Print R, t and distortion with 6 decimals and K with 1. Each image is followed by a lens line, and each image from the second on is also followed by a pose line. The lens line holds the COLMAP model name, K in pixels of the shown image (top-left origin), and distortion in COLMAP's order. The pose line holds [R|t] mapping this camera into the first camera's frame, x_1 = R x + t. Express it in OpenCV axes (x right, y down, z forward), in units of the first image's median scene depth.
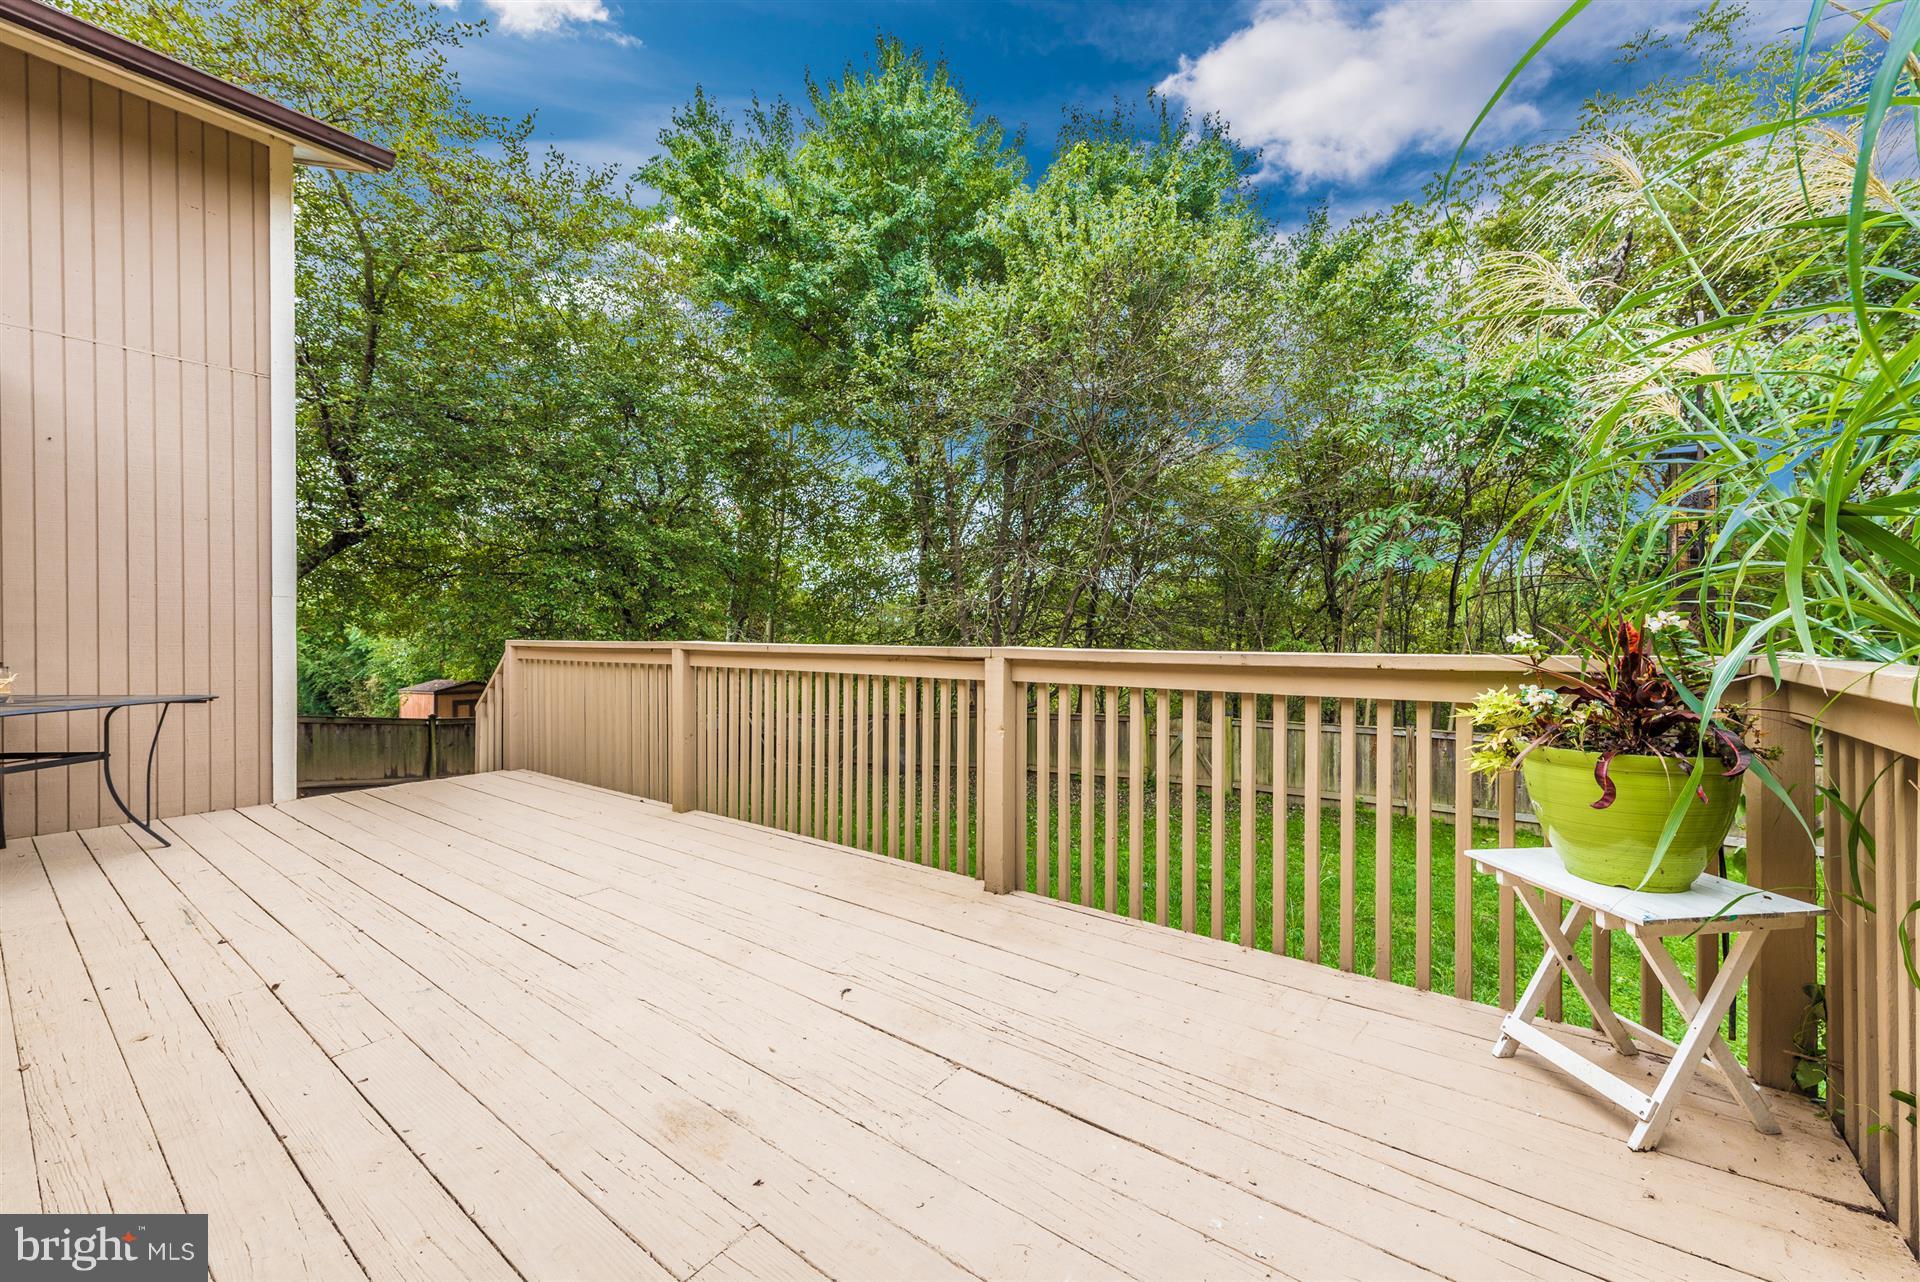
lens RADIAL K [[757.4, 0, 957.0], [0, 757.4, 638.4], [0, 0, 1]] dist [0.001993, -0.000172]
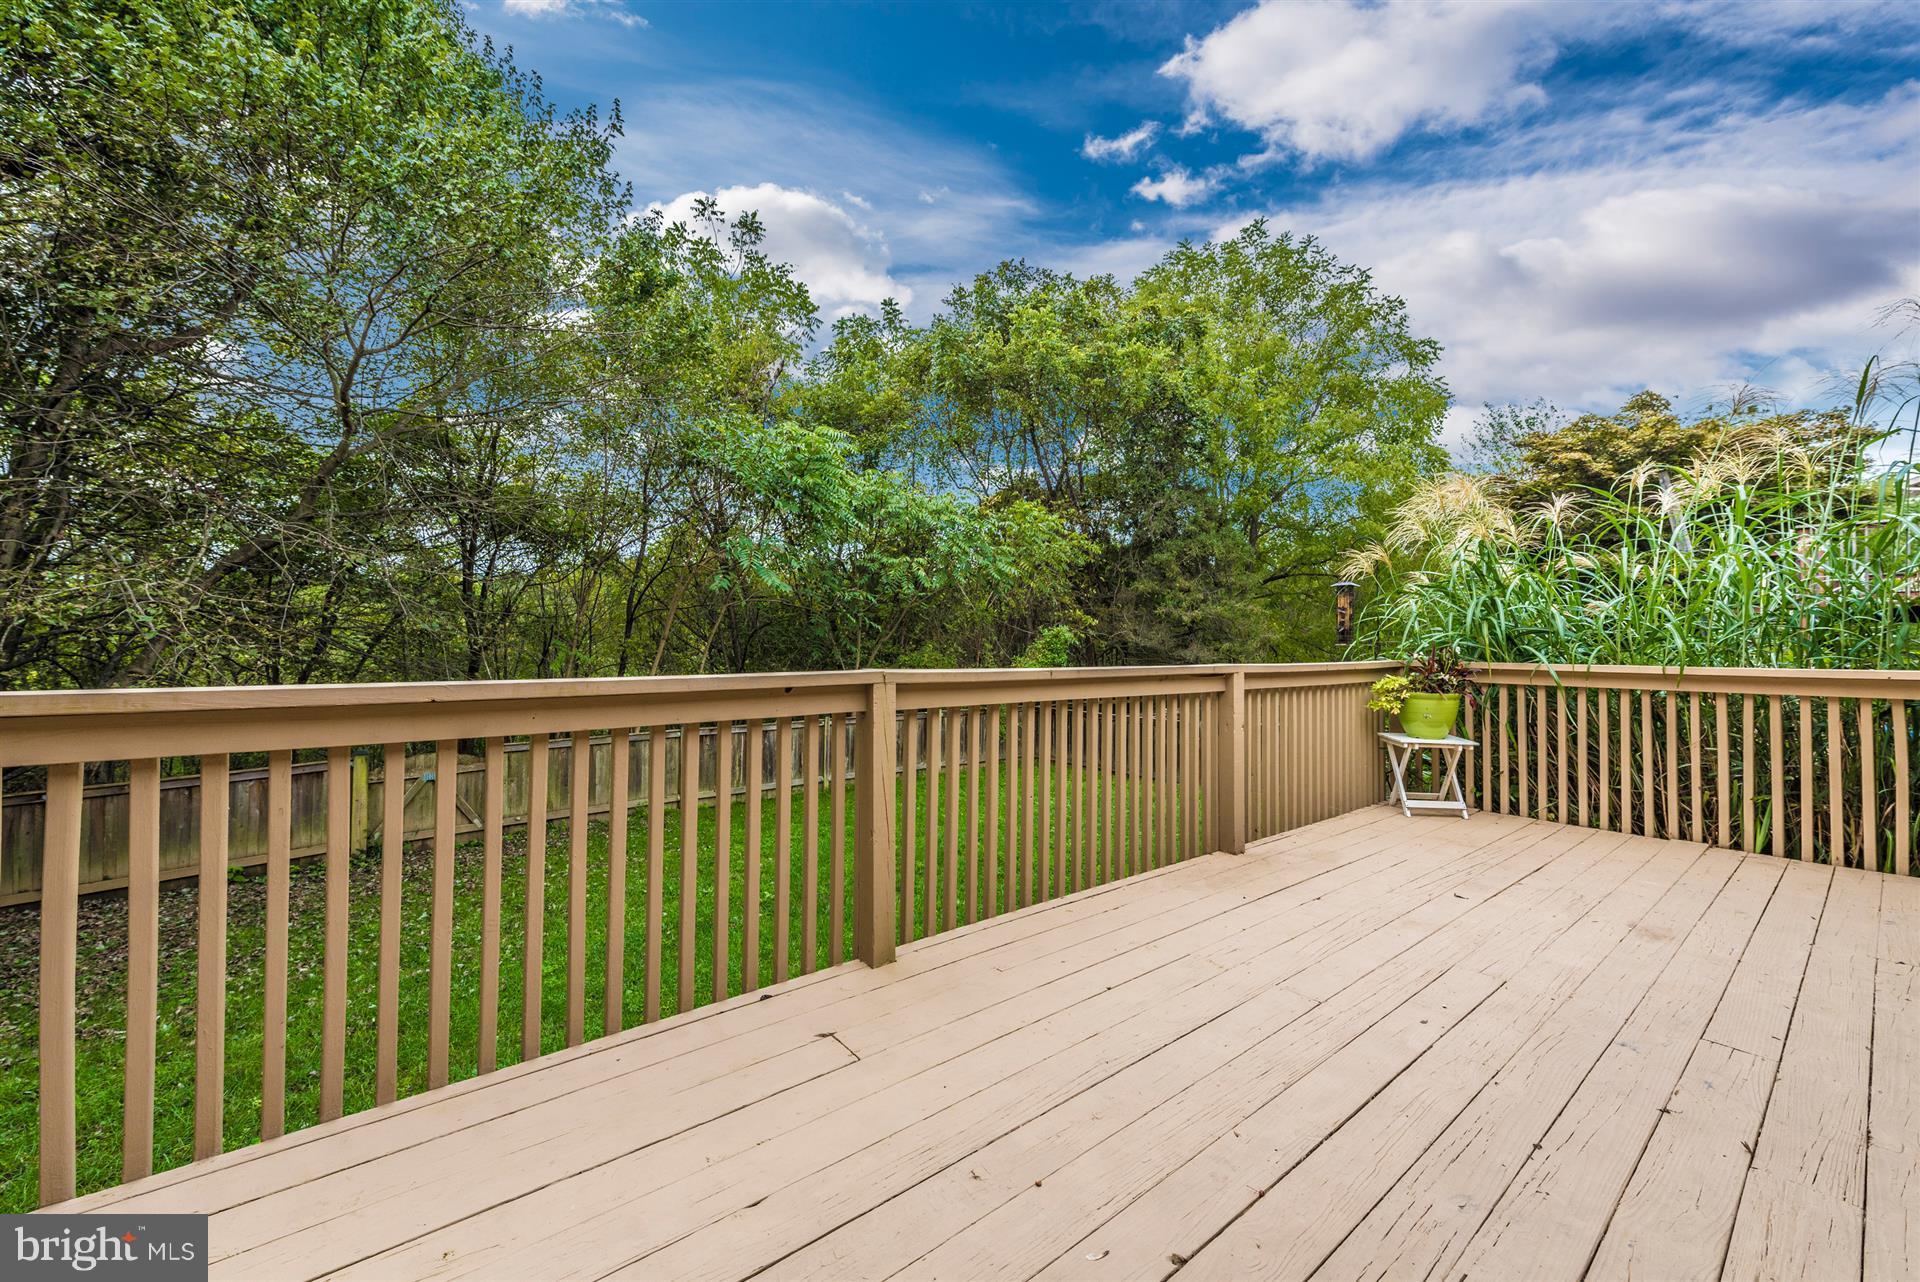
lens RADIAL K [[757.4, 0, 963.8], [0, 757.4, 637.9], [0, 0, 1]] dist [0.001993, -0.000172]
pose [[0.235048, 0.011875, 0.971911, -1.439304], [0.004116, 0.999904, -0.013213, -0.021717], [-0.971975, 0.007106, 0.234977, 1.251587]]
